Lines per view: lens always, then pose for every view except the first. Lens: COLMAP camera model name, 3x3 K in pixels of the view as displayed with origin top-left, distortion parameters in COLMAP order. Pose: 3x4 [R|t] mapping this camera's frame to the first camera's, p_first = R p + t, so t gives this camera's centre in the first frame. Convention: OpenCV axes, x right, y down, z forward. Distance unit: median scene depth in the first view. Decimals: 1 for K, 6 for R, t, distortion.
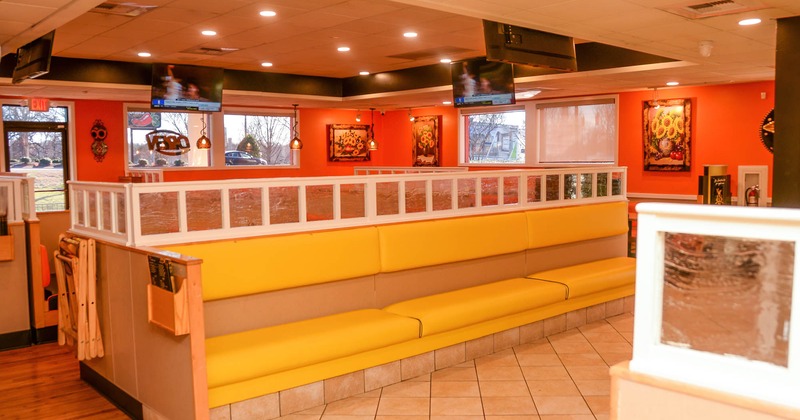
lens RADIAL K [[696.5, 0, 404.7], [0, 696.5, 214.6], [0, 0, 1]] dist [-0.048792, 0.004797]
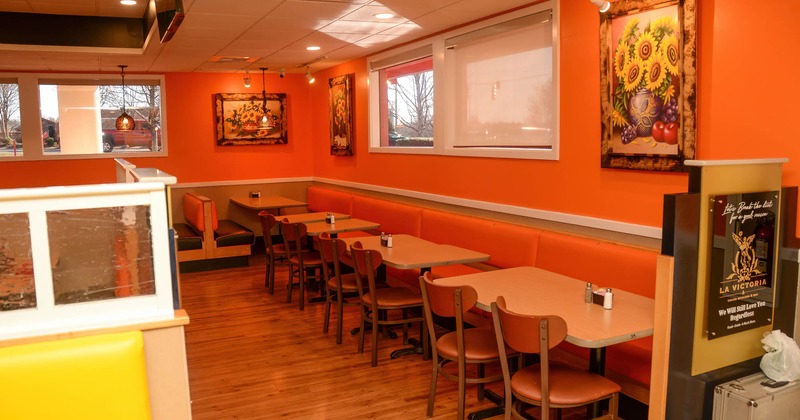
lens RADIAL K [[620.2, 0, 396.1], [0, 620.2, 206.3], [0, 0, 1]] dist [-0.067242, -0.002754]
pose [[0.960404, 0.019485, -0.277927, 0.325914], [-0.010405, 0.999364, 0.034107, -0.050168], [0.278415, -0.029865, 0.959996, 0.585695]]
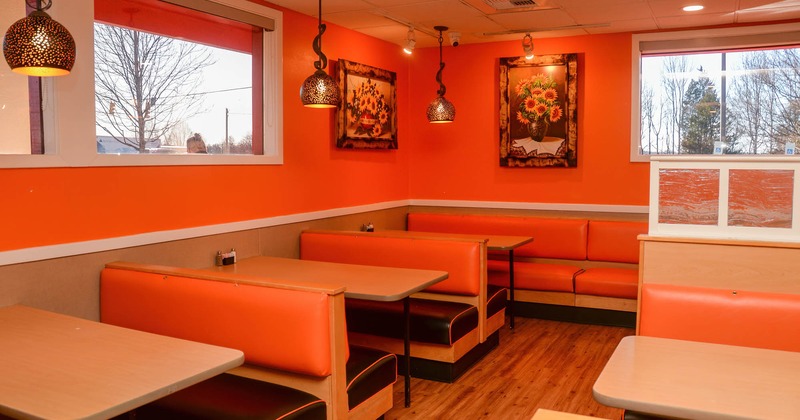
lens RADIAL K [[620.2, 0, 399.8], [0, 620.2, 209.8], [0, 0, 1]] dist [-0.067242, -0.002754]
pose [[0.935726, -0.020990, 0.352102, -0.271994], [0.021196, 0.999770, 0.003270, -0.052708], [-0.352089, 0.004403, 0.935956, 0.845637]]
